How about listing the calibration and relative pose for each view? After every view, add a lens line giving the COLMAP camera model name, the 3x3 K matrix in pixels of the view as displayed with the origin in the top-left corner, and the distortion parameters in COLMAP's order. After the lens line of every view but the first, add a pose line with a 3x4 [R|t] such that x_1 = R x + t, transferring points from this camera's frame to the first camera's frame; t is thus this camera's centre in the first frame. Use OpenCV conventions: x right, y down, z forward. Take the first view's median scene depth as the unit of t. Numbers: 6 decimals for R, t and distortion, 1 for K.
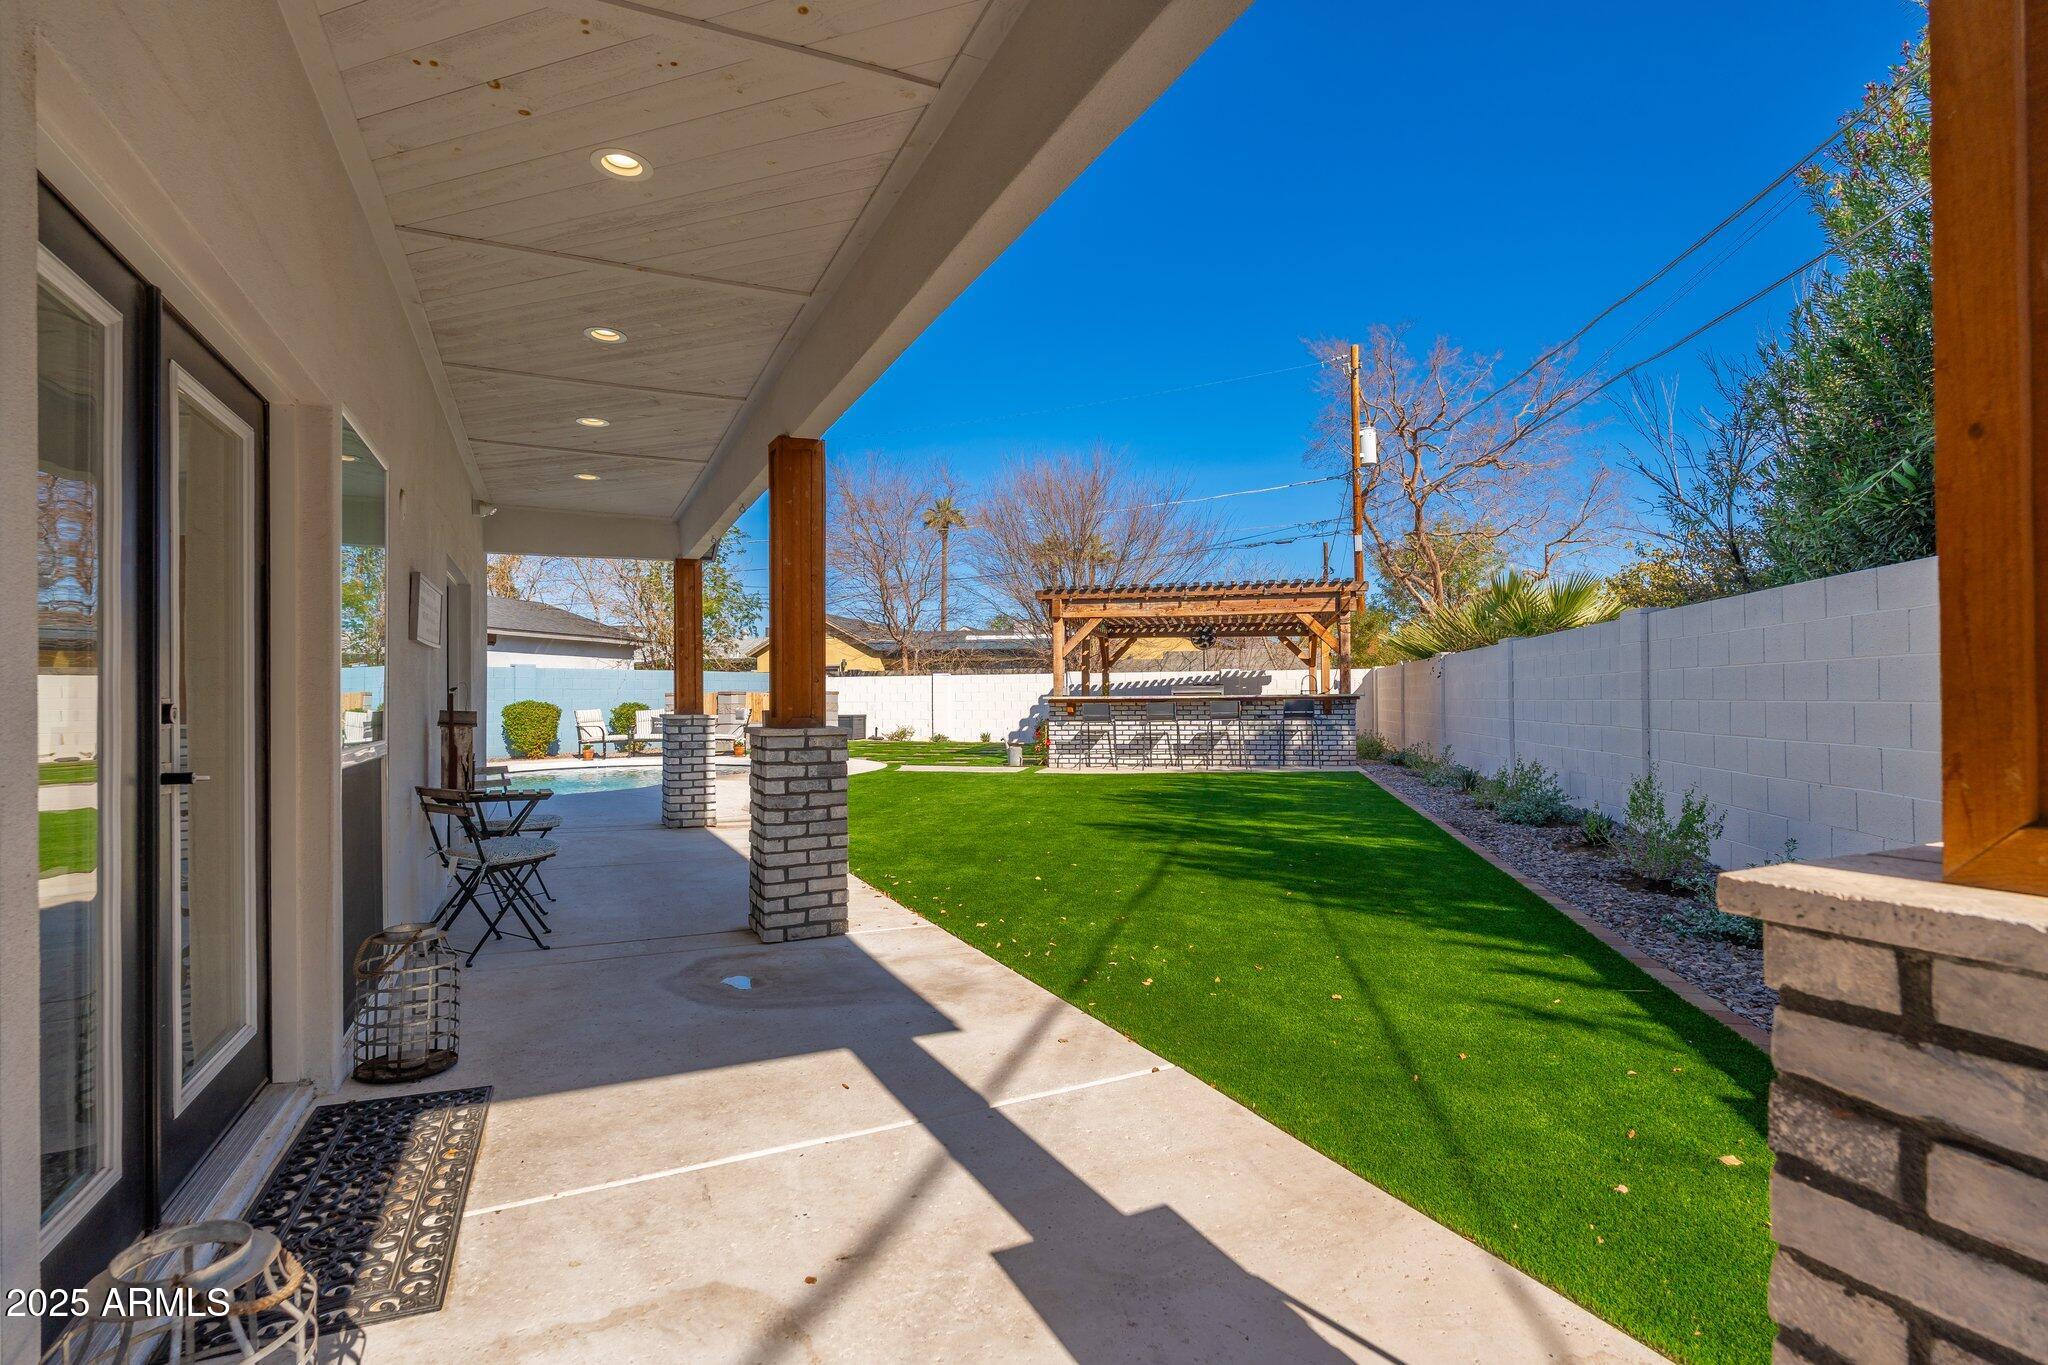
lens RADIAL K [[991.8, 0, 1020.6], [0, 991.8, 692.8], [0, 0, 1]] dist [0.001317, 0.000027]
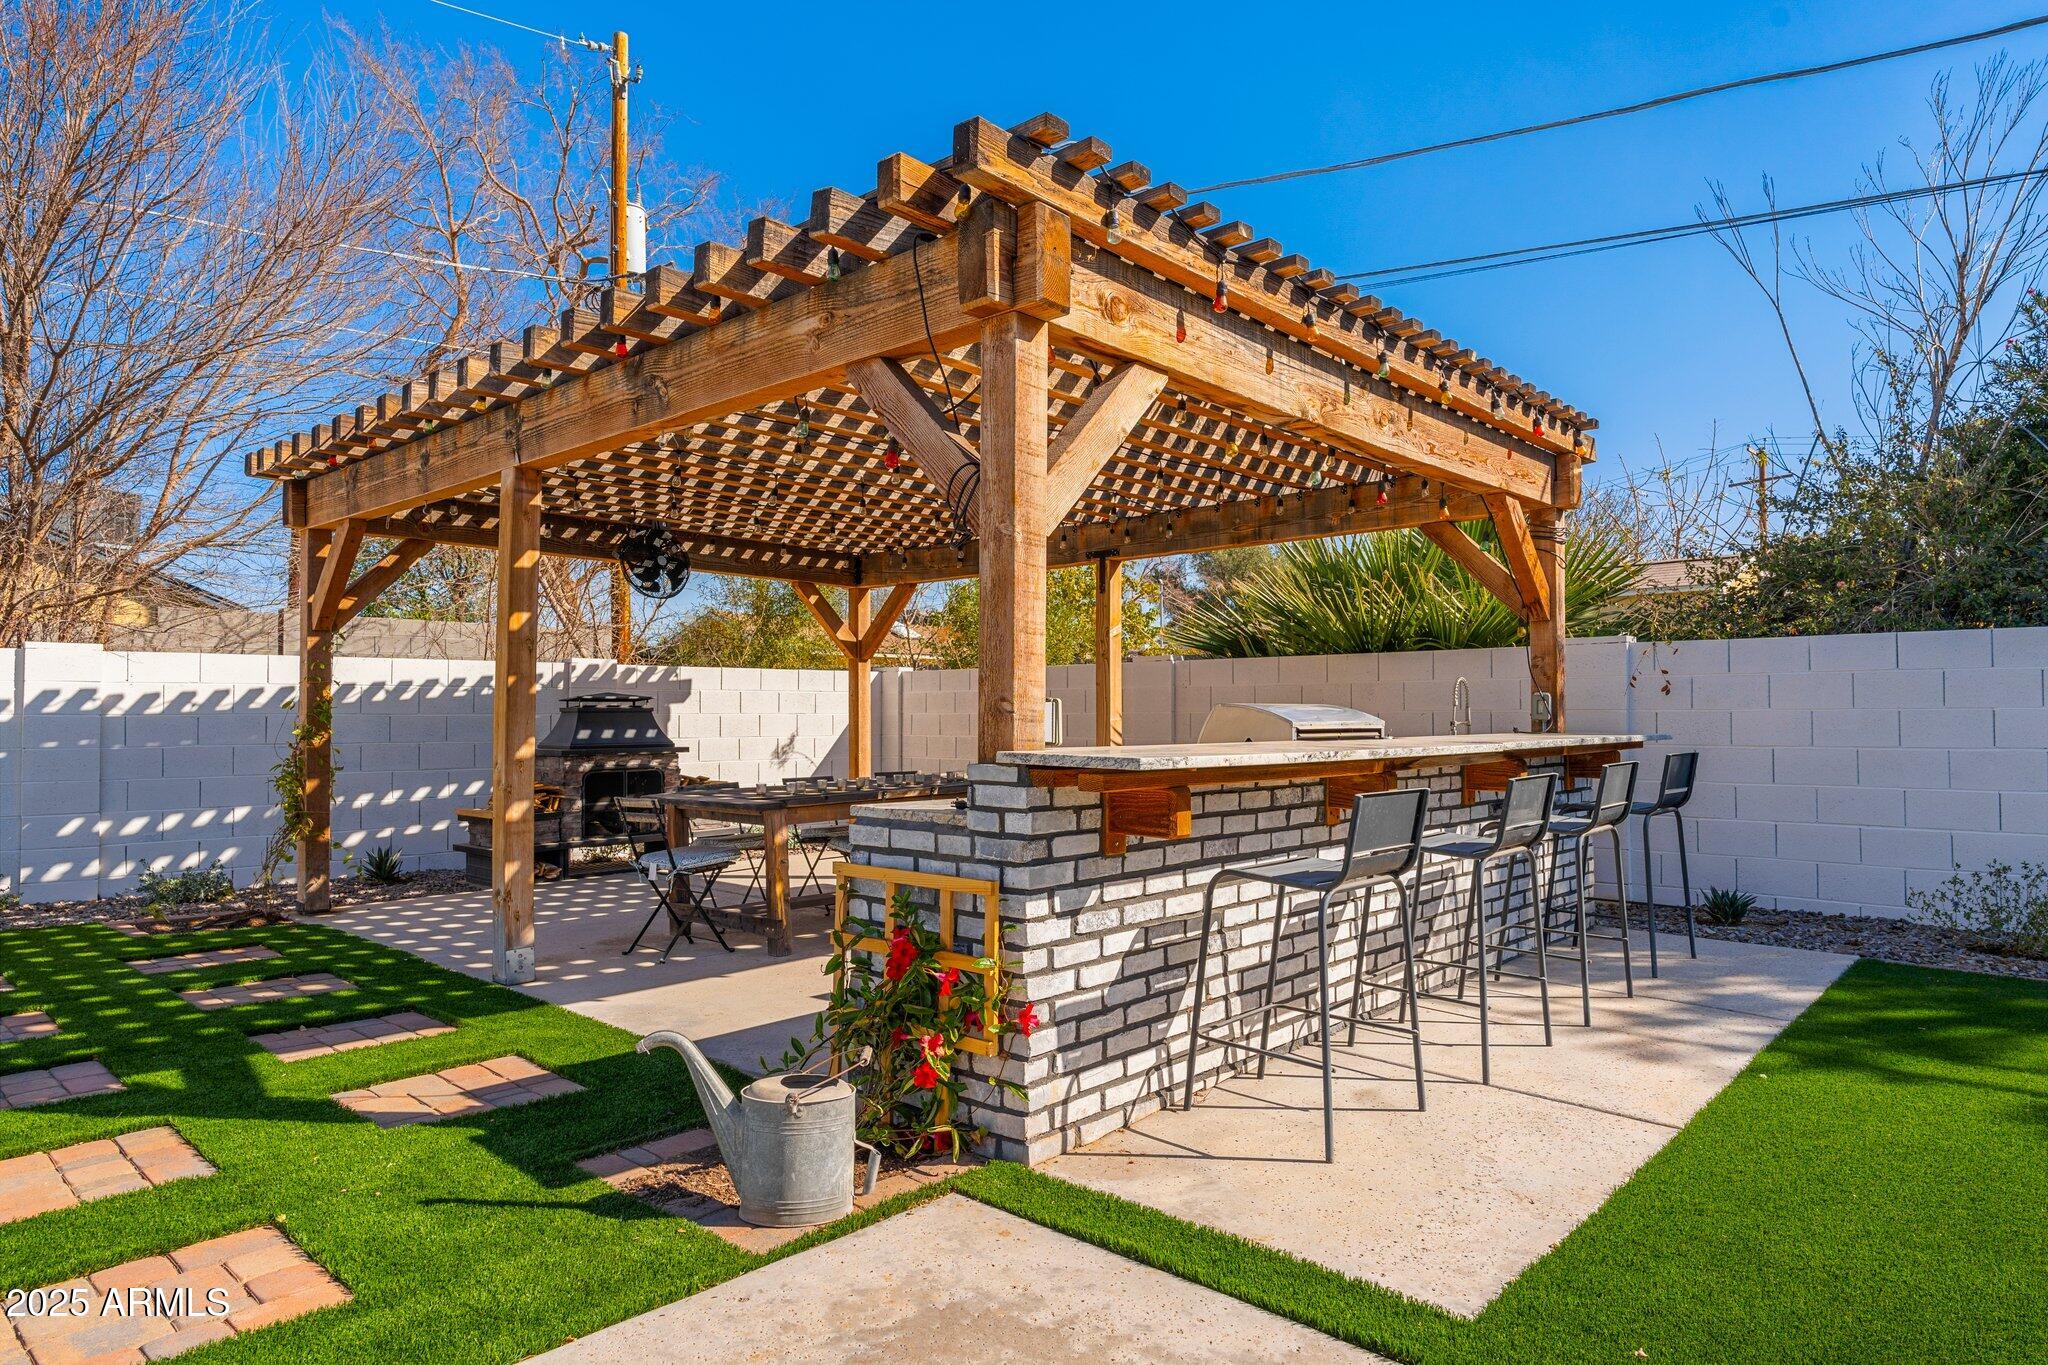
lens RADIAL K [[1231.2, 0, 1027.6], [0, 1231.2, 687.6], [0, 0, 1]] dist [-0.001874, -0.000382]
pose [[0.510600, 0.027742, 0.859371, -0.156668], [-0.006739, 0.999578, -0.028264, -0.001382], [-0.859792, 0.008640, 0.510571, 0.893402]]
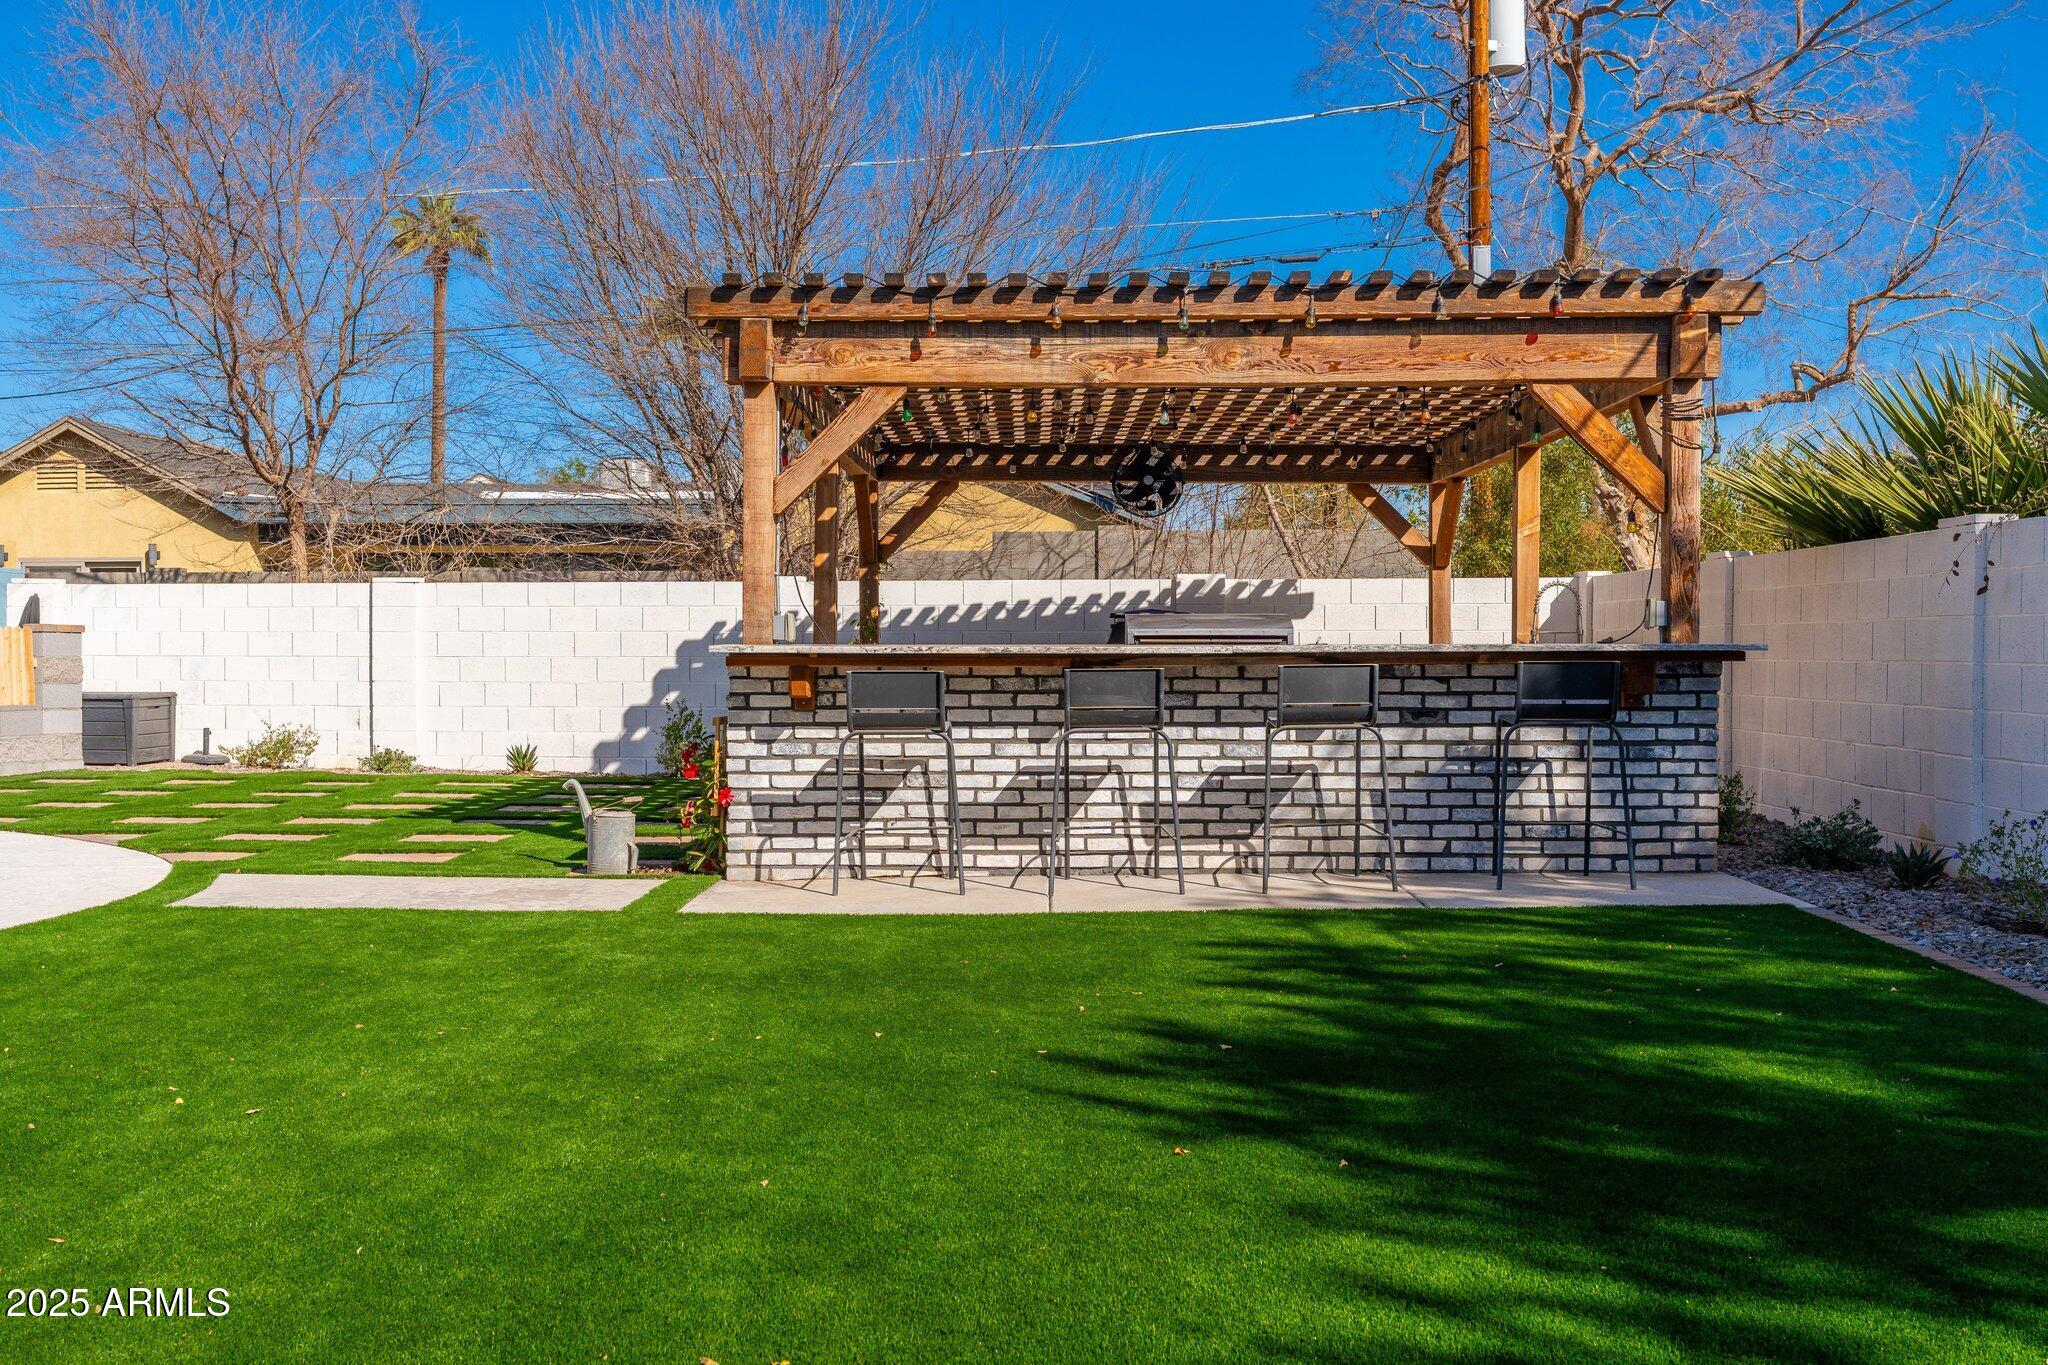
lens RADIAL K [[2063.6, 0, 946.4], [0, 2063.6, 694.3], [0, 0, 1]] dist [0.016703, 0.000000]
pose [[0.987277, 0.005056, 0.158929, -0.005345], [-0.009335, 0.999613, 0.026193, 0.001951], [-0.158735, -0.027343, 0.986943, 0.374342]]
